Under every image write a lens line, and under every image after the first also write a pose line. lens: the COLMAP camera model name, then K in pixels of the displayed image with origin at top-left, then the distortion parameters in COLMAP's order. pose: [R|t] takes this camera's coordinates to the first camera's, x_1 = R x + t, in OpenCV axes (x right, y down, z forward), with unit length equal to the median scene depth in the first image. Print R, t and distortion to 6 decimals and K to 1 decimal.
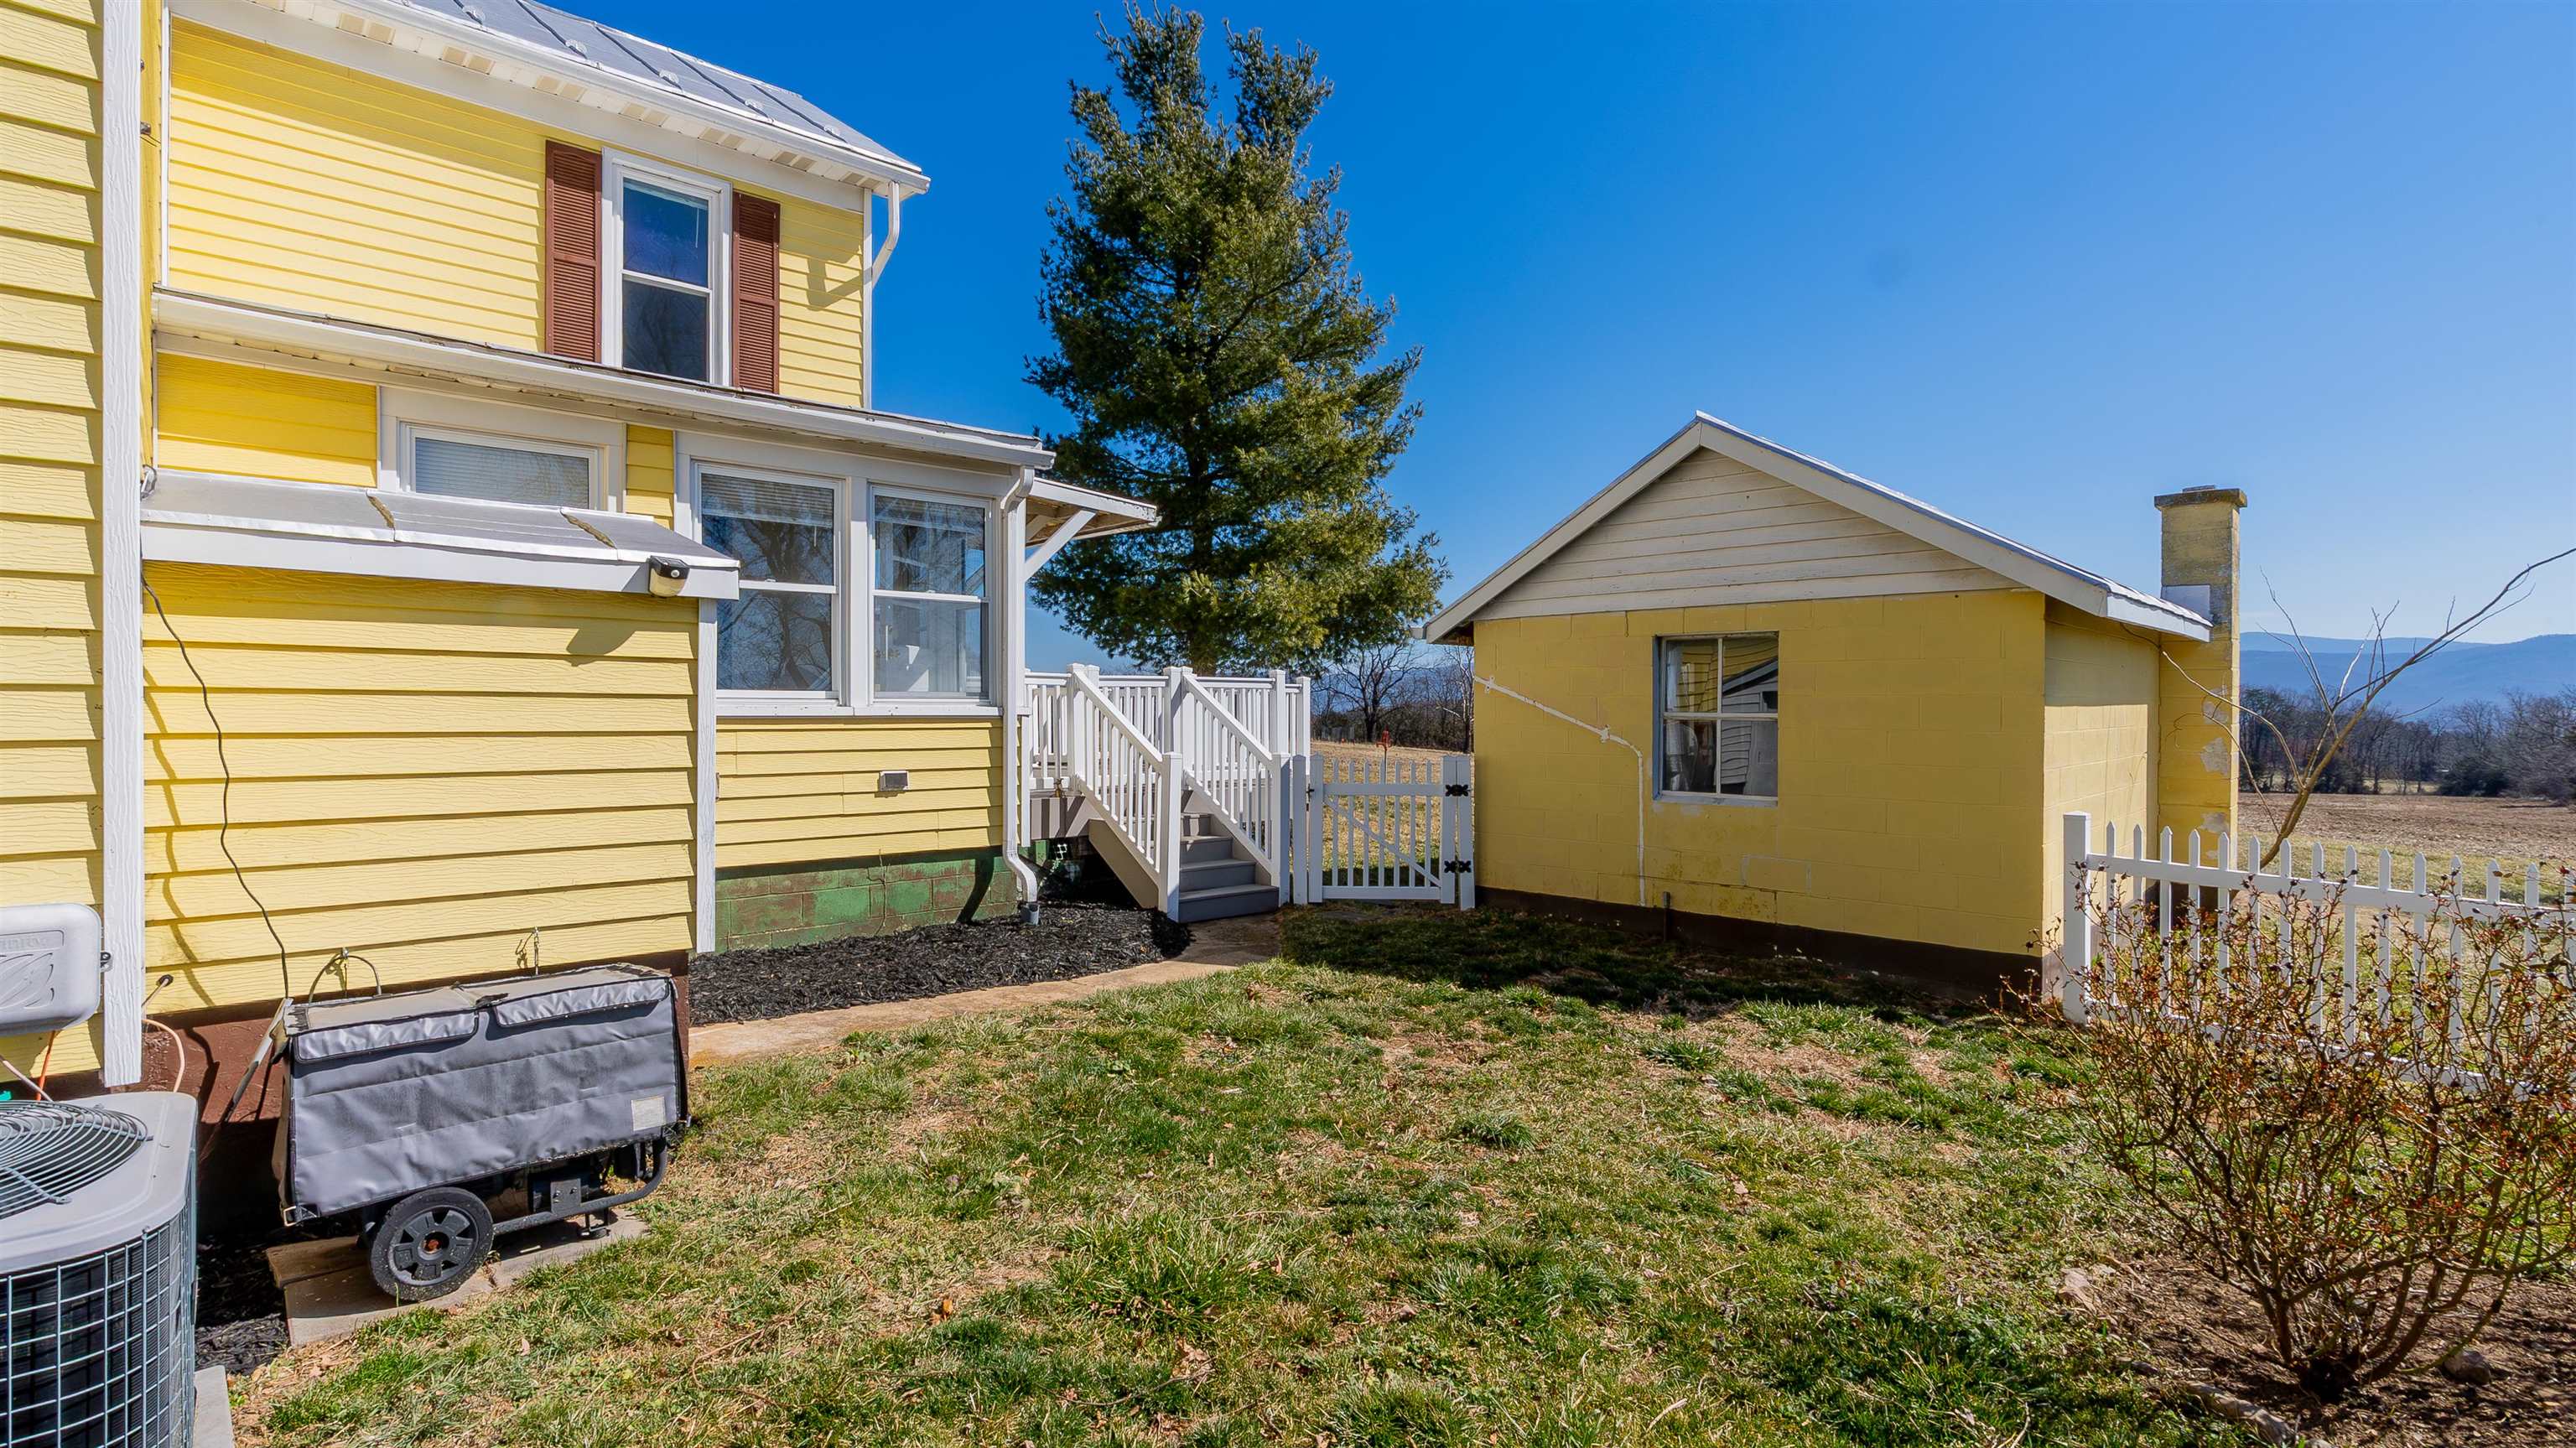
lens RADIAL K [[1178.9, 0, 1248.2], [0, 1178.9, 714.4], [0, 0, 1]] dist [-0.010399, 0.003699]
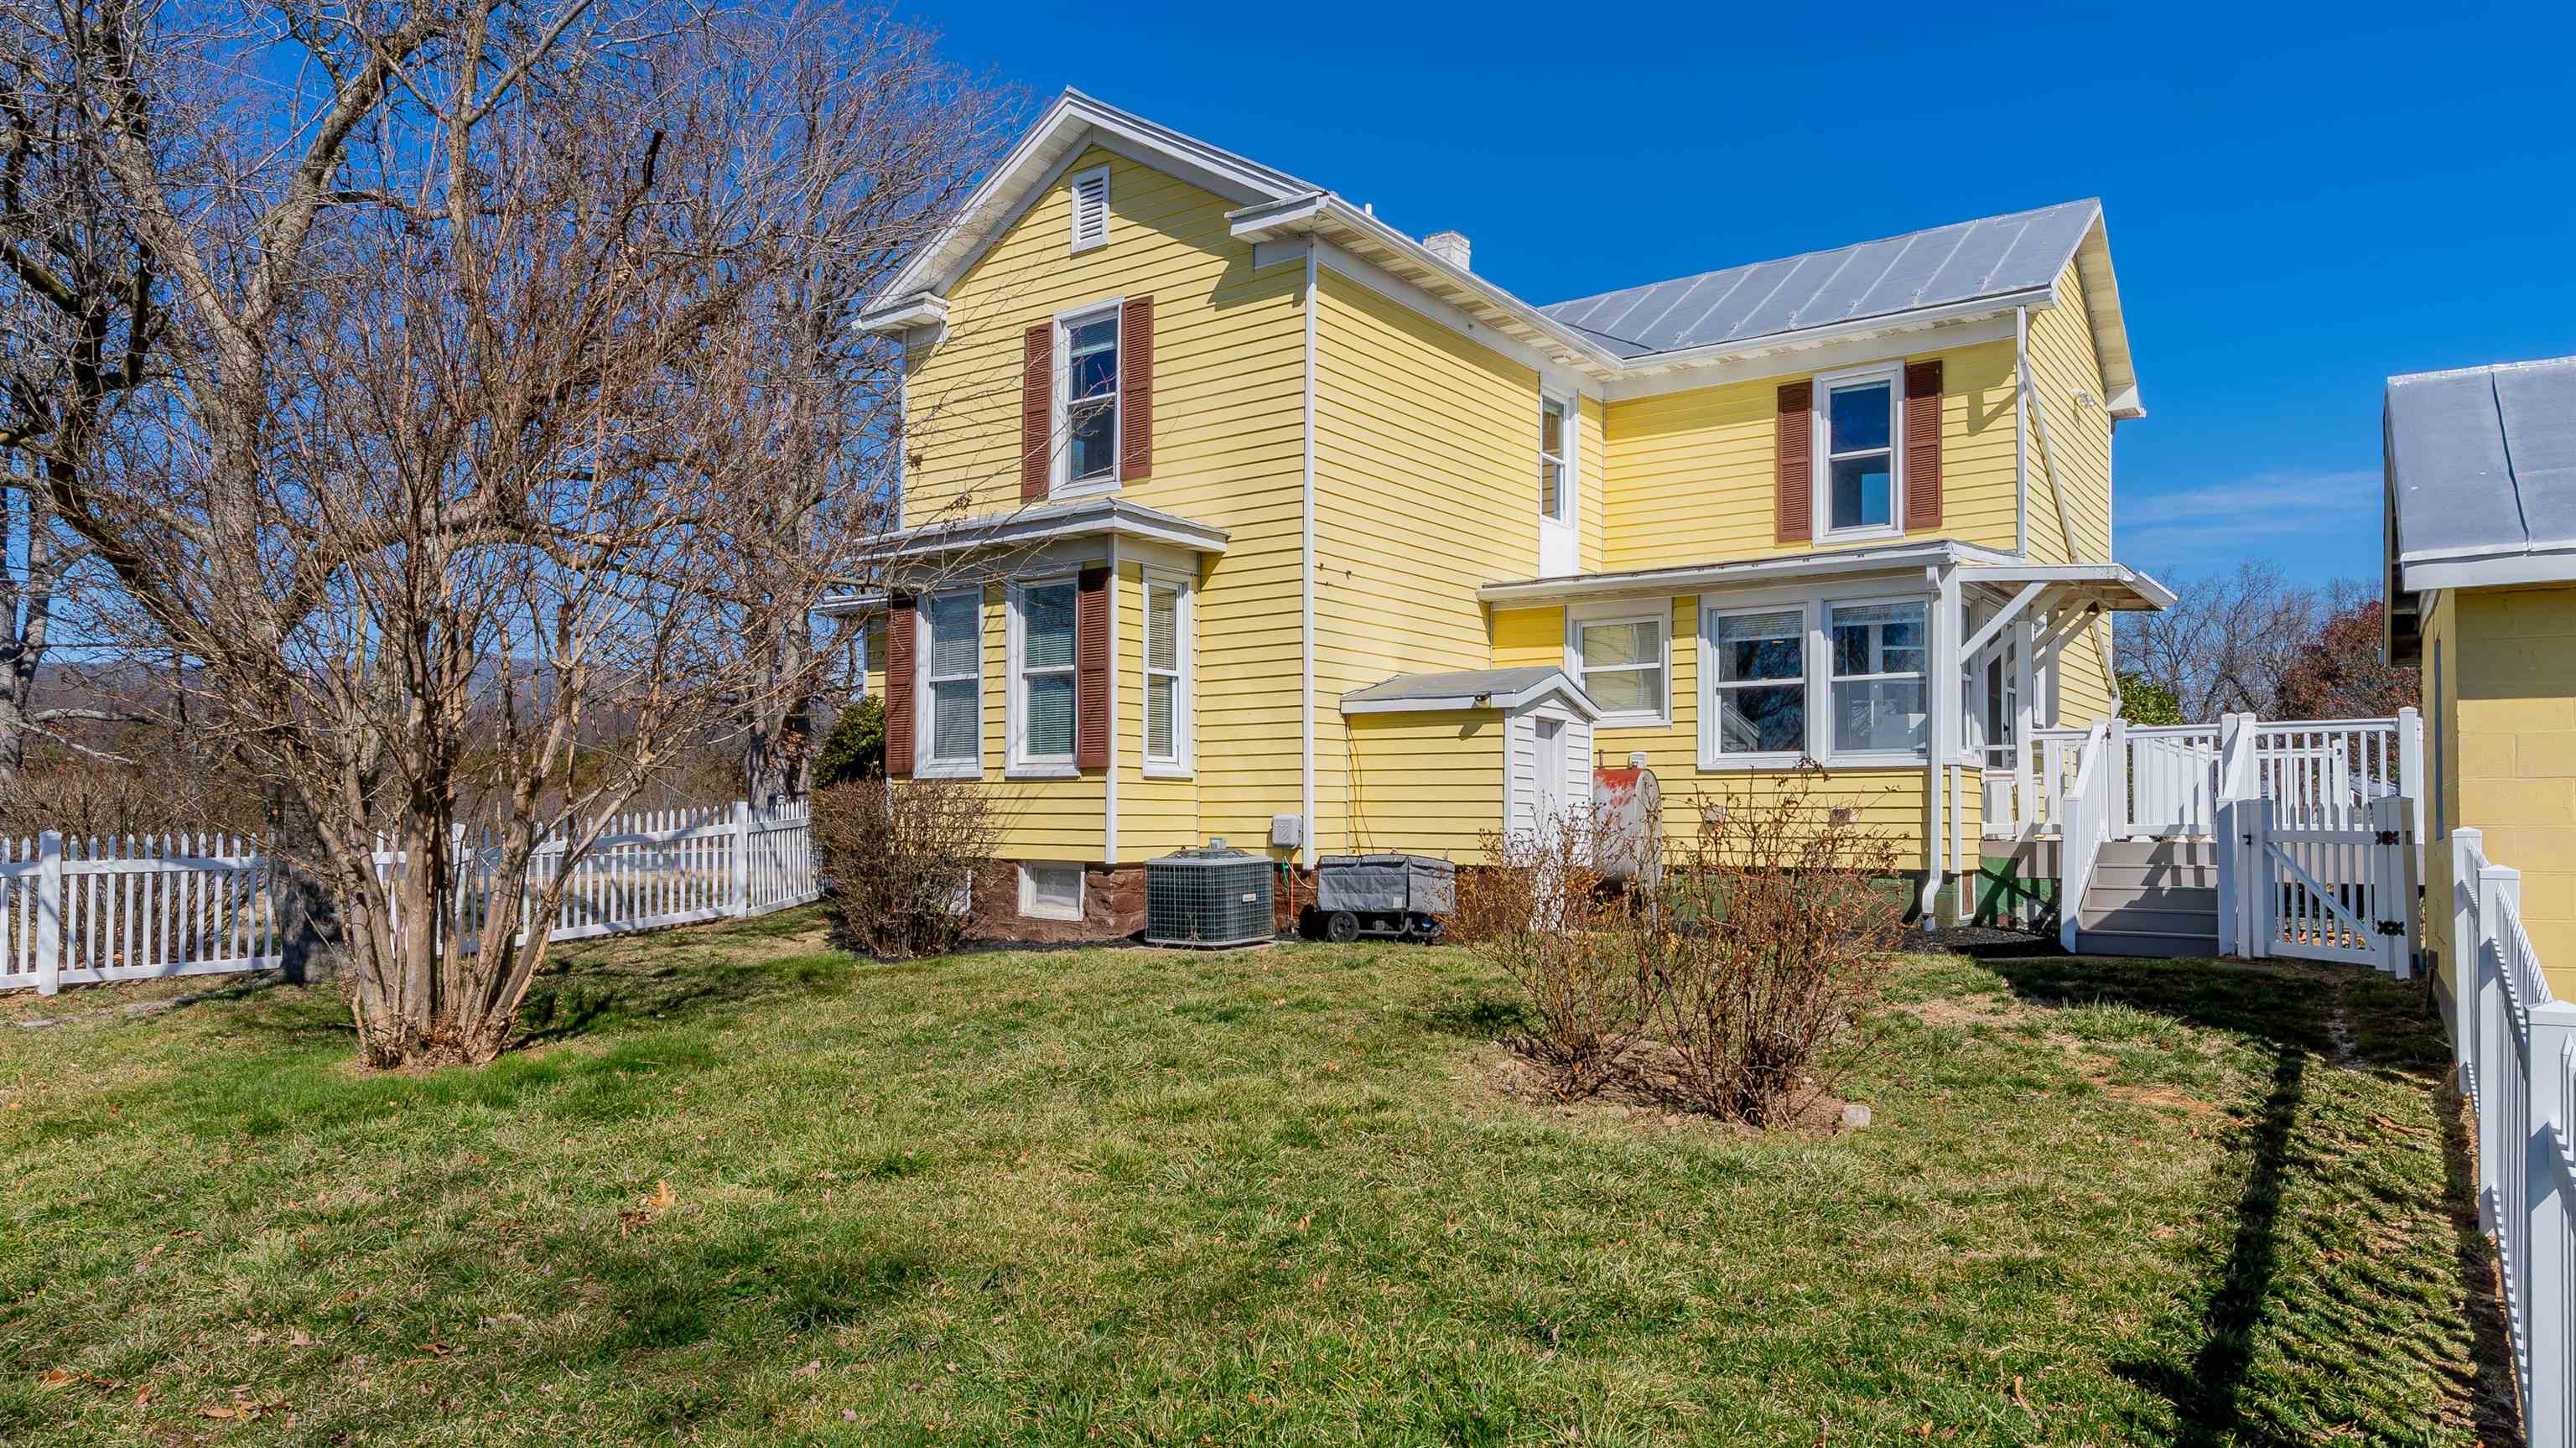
lens RADIAL K [[1584.1, 0, 1320.2], [0, 1584.1, 795.5], [0, 0, 1]] dist [-0.008910, 0.002070]
pose [[0.229362, -0.017295, -0.973188, 1.196803], [-0.005304, 0.999805, -0.019018, 0.063964], [0.973327, 0.009523, 0.229225, -0.008602]]
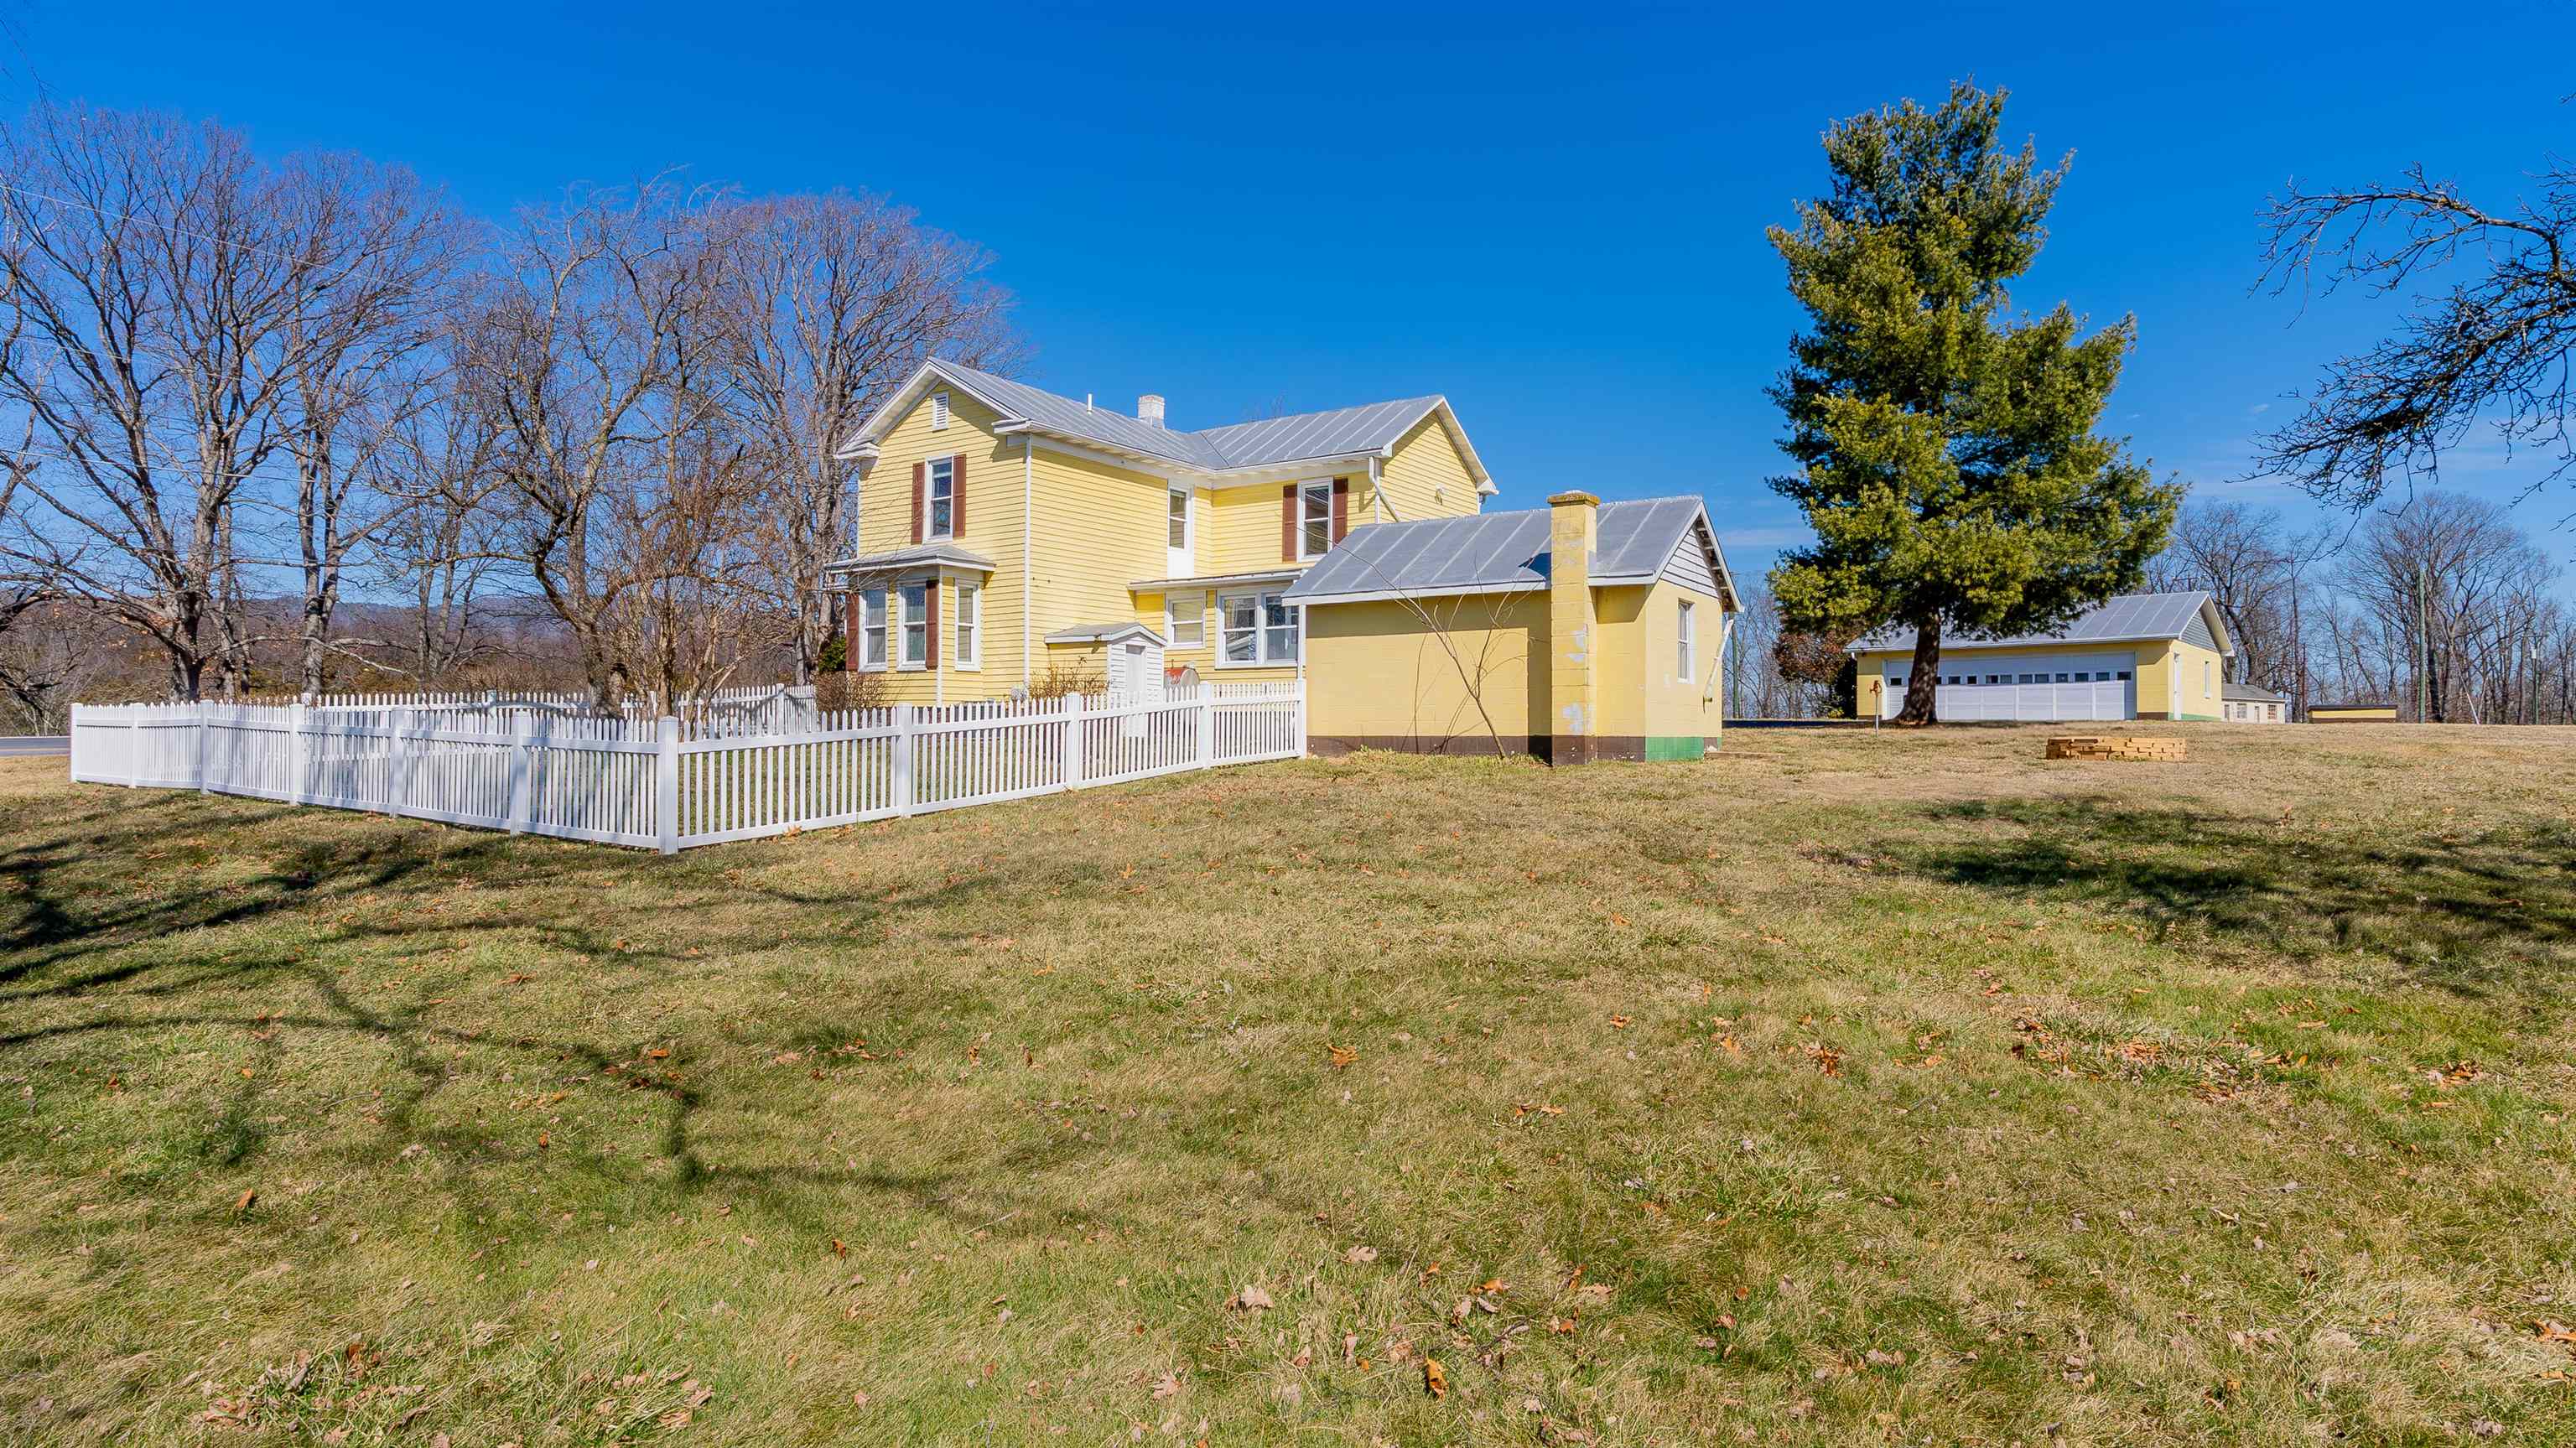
lens RADIAL K [[1241.5, 0, 1304.3], [0, 1241.5, 717.4], [0, 0, 1]] dist [-0.004853, -0.000702]
pose [[0.255015, -0.007776, -0.966906, 2.560728], [-0.005299, 0.999941, -0.009439, 0.146017], [0.966923, 0.007531, 0.254959, 0.230403]]
